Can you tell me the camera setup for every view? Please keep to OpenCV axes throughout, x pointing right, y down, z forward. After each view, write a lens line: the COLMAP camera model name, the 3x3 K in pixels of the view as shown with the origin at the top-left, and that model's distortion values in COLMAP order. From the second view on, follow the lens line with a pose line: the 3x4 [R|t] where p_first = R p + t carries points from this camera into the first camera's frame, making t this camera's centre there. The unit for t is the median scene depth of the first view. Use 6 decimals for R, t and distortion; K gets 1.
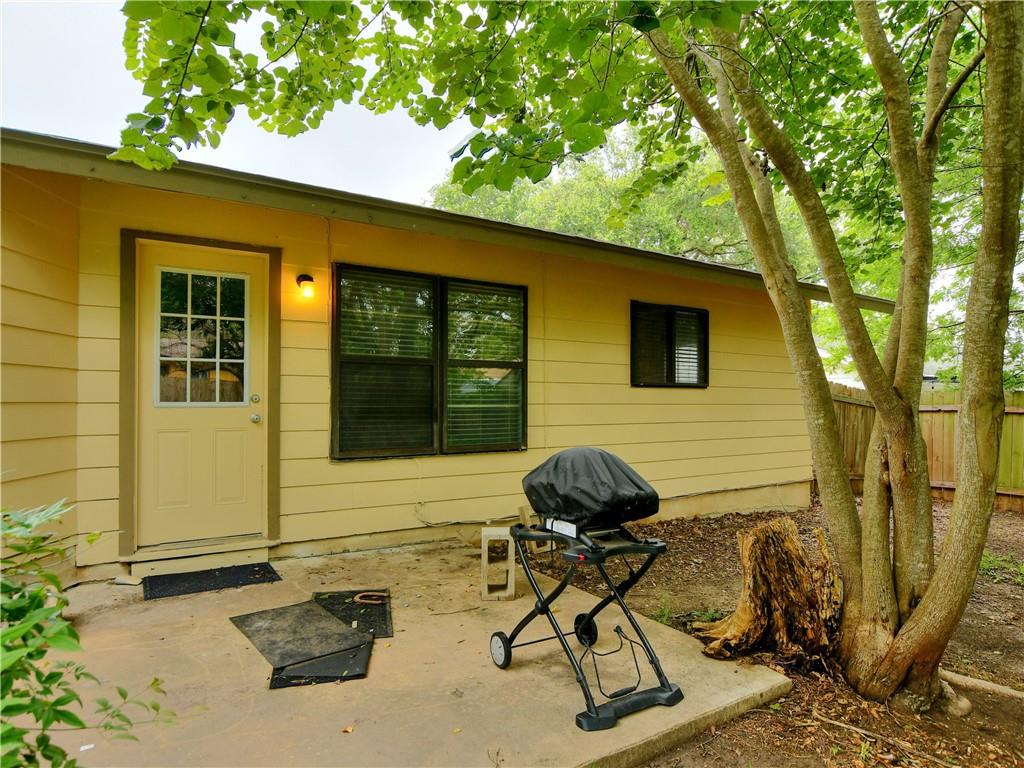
lens RADIAL K [[593.9, 0, 503.8], [0, 593.9, 385.9], [0, 0, 1]] dist [-0.015404, -0.000232]
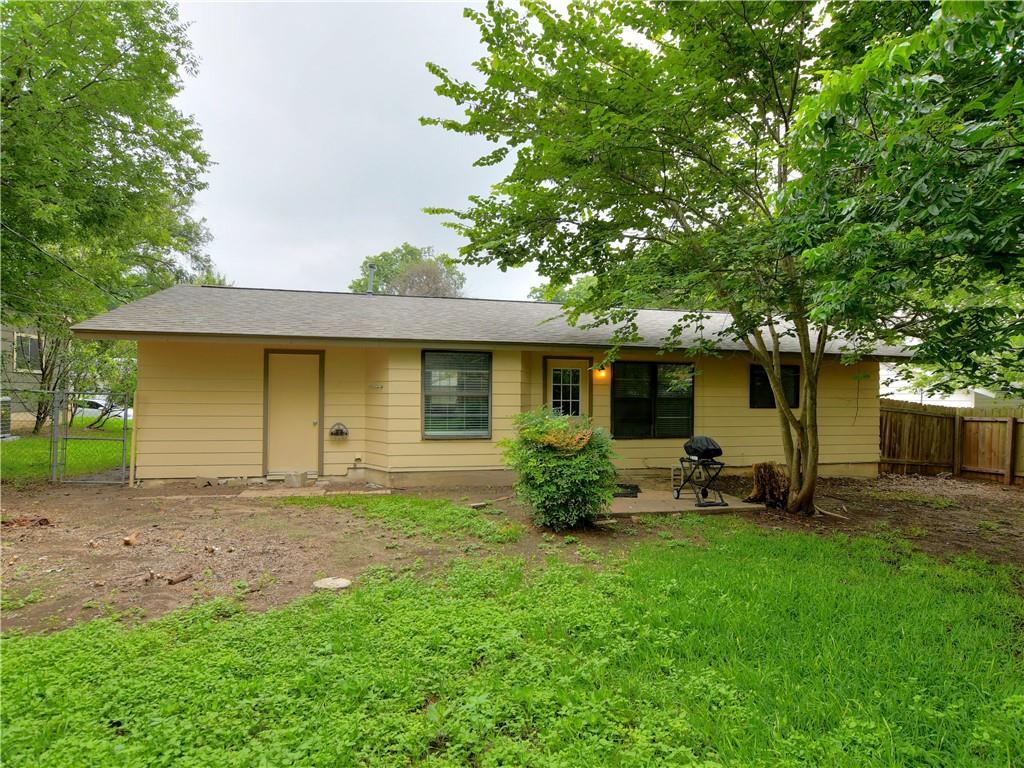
lens RADIAL K [[552.9, 0, 518.1], [0, 552.9, 389.3], [0, 0, 1]] dist [-0.017513, -0.001025]
pose [[0.949544, 0.004995, -0.313594, 0.075738], [0.000581, 0.999843, 0.017683, -0.134029], [0.313633, -0.016973, 0.949392, -1.429059]]
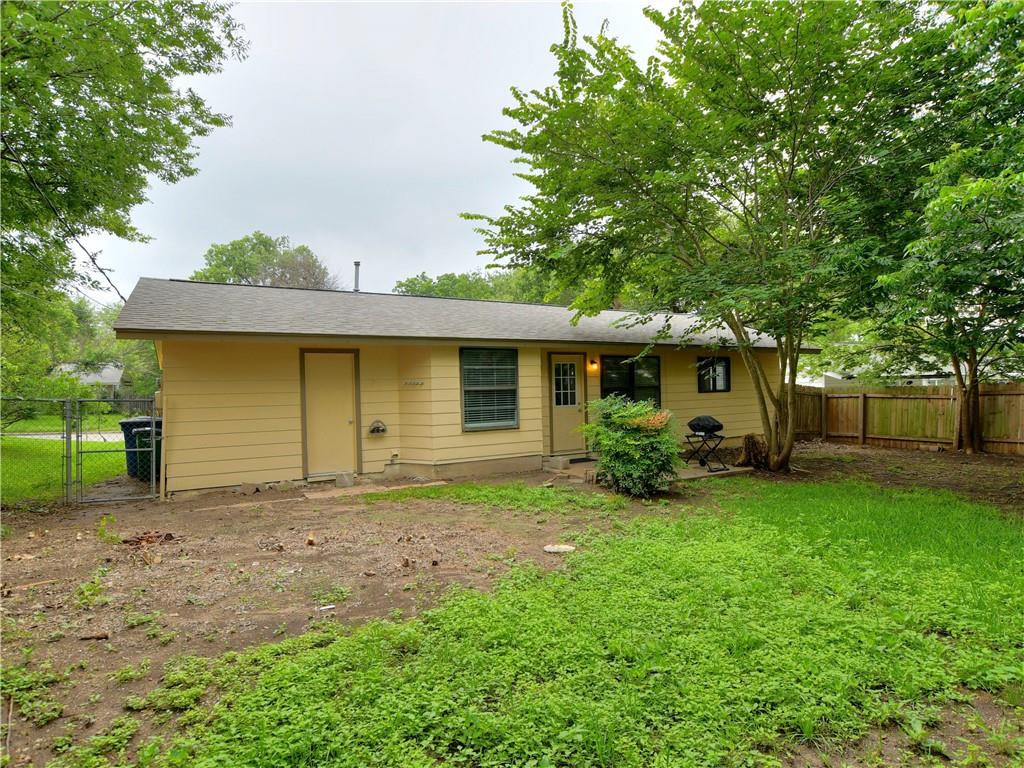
lens RADIAL K [[552.9, 0, 519.7], [0, 552.9, 388.8], [0, 0, 1]] dist [-0.017513, -0.001025]
pose [[0.999533, -0.024857, -0.017761, -0.668421], [0.025355, 0.999275, 0.028414, -0.137971], [0.017042, -0.028851, 0.999438, -1.778245]]
